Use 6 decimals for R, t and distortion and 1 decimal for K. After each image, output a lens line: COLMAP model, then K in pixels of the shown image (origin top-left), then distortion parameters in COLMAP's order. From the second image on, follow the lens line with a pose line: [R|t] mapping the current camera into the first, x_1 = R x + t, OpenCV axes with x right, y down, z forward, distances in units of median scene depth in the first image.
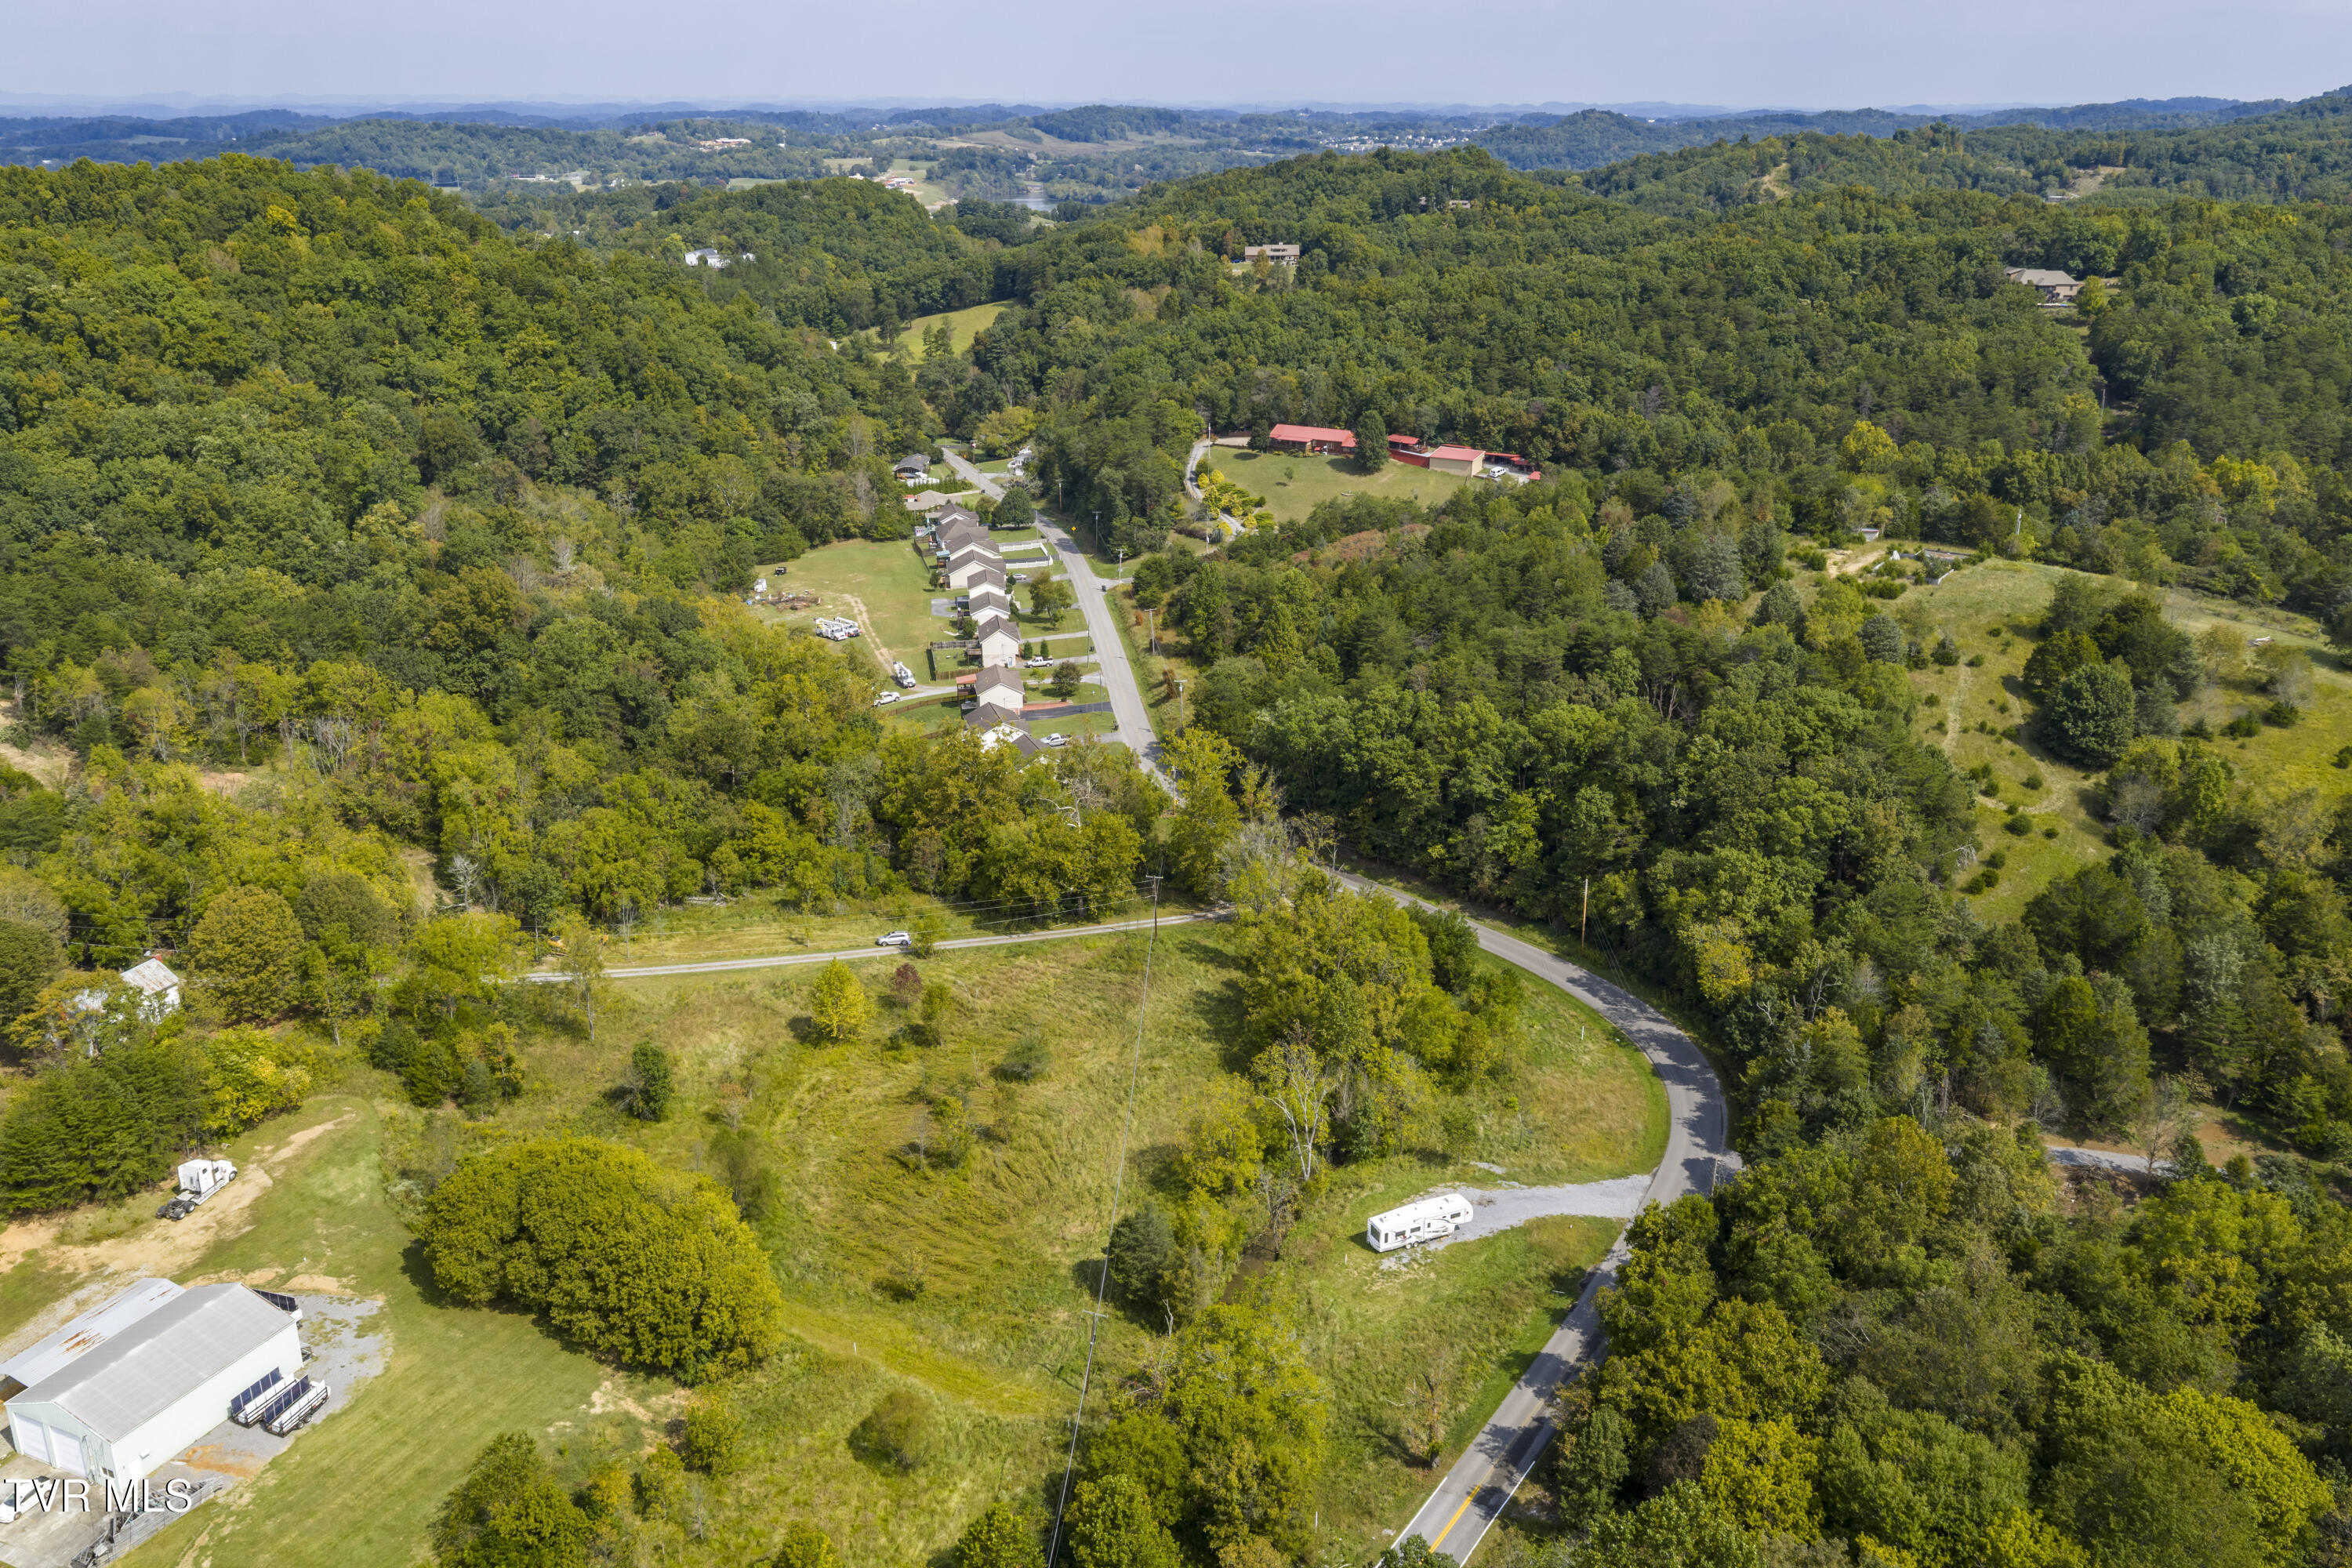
lens RADIAL K [[1945.7, 0, 1177.1], [0, 1945.7, 787.1], [0, 0, 1]] dist [0.020277, -0.031976]
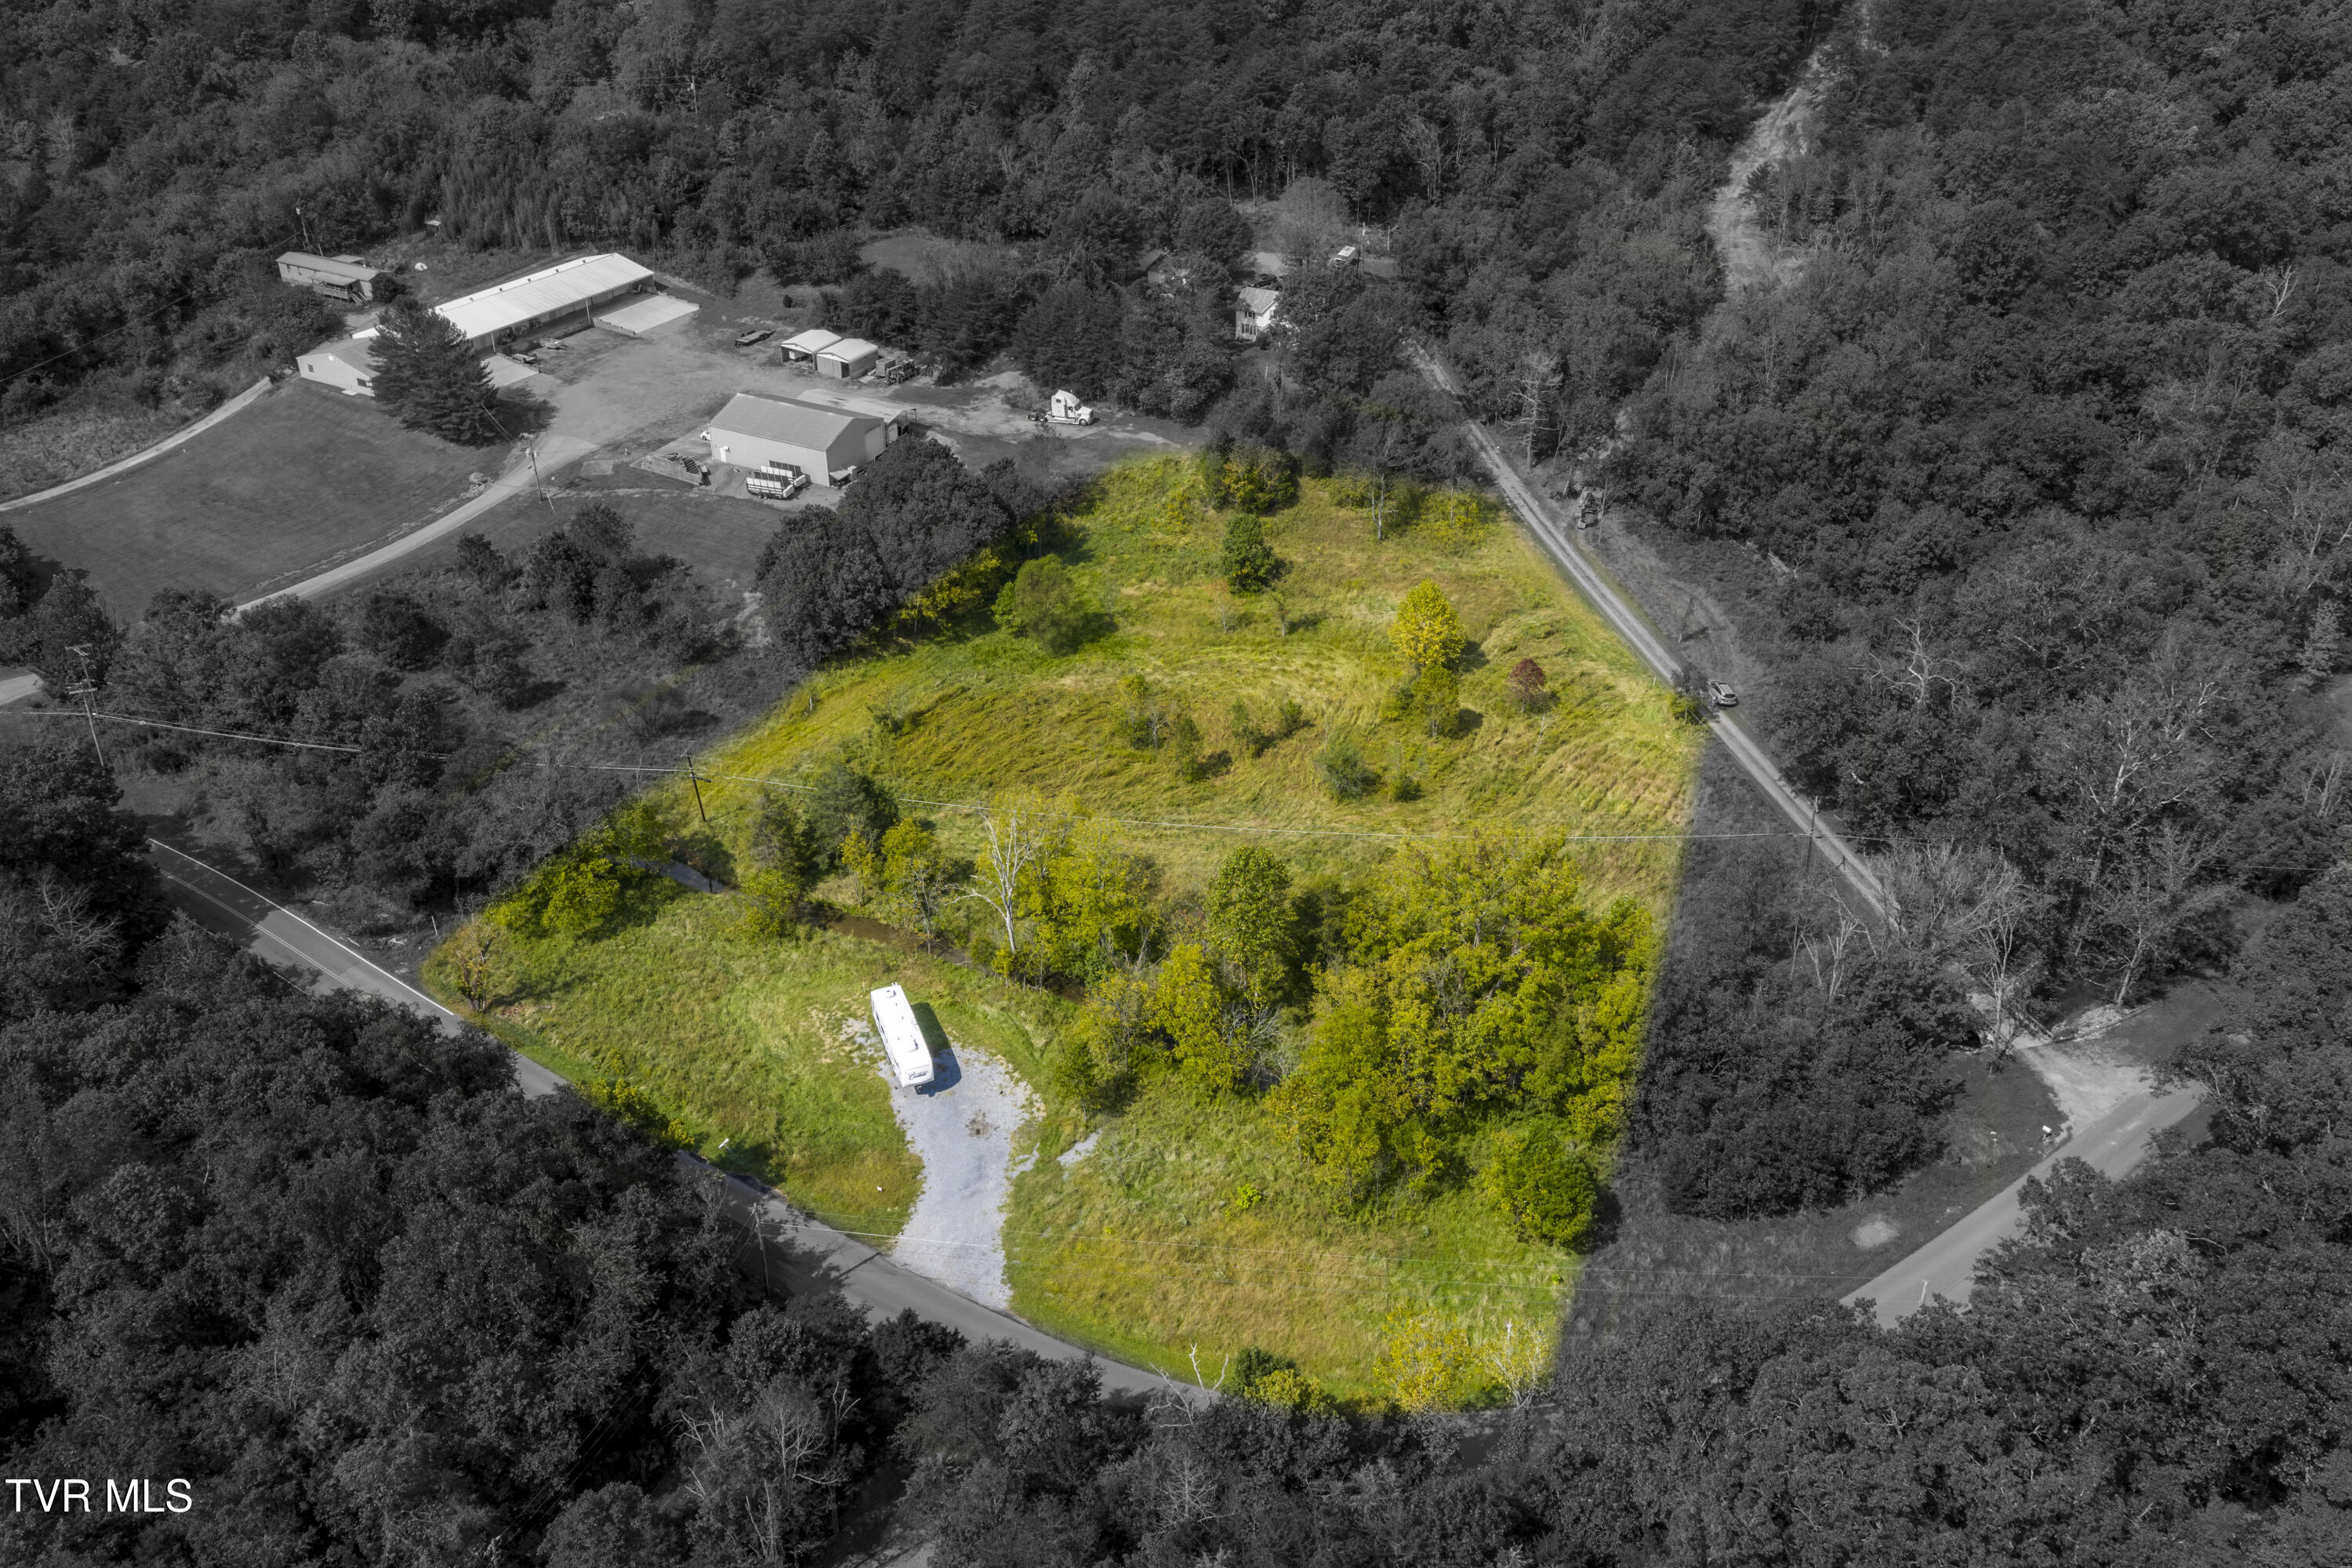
lens RADIAL K [[1945.7, 0, 1182.3], [0, 1945.7, 779.5], [0, 0, 1]] dist [0.020277, -0.031976]
pose [[-0.063047, 0.526281, -0.847970, 0.388100], [-0.328989, 0.791209, 0.515514, -0.159565], [0.942227, 0.311474, 0.123257, 0.523337]]
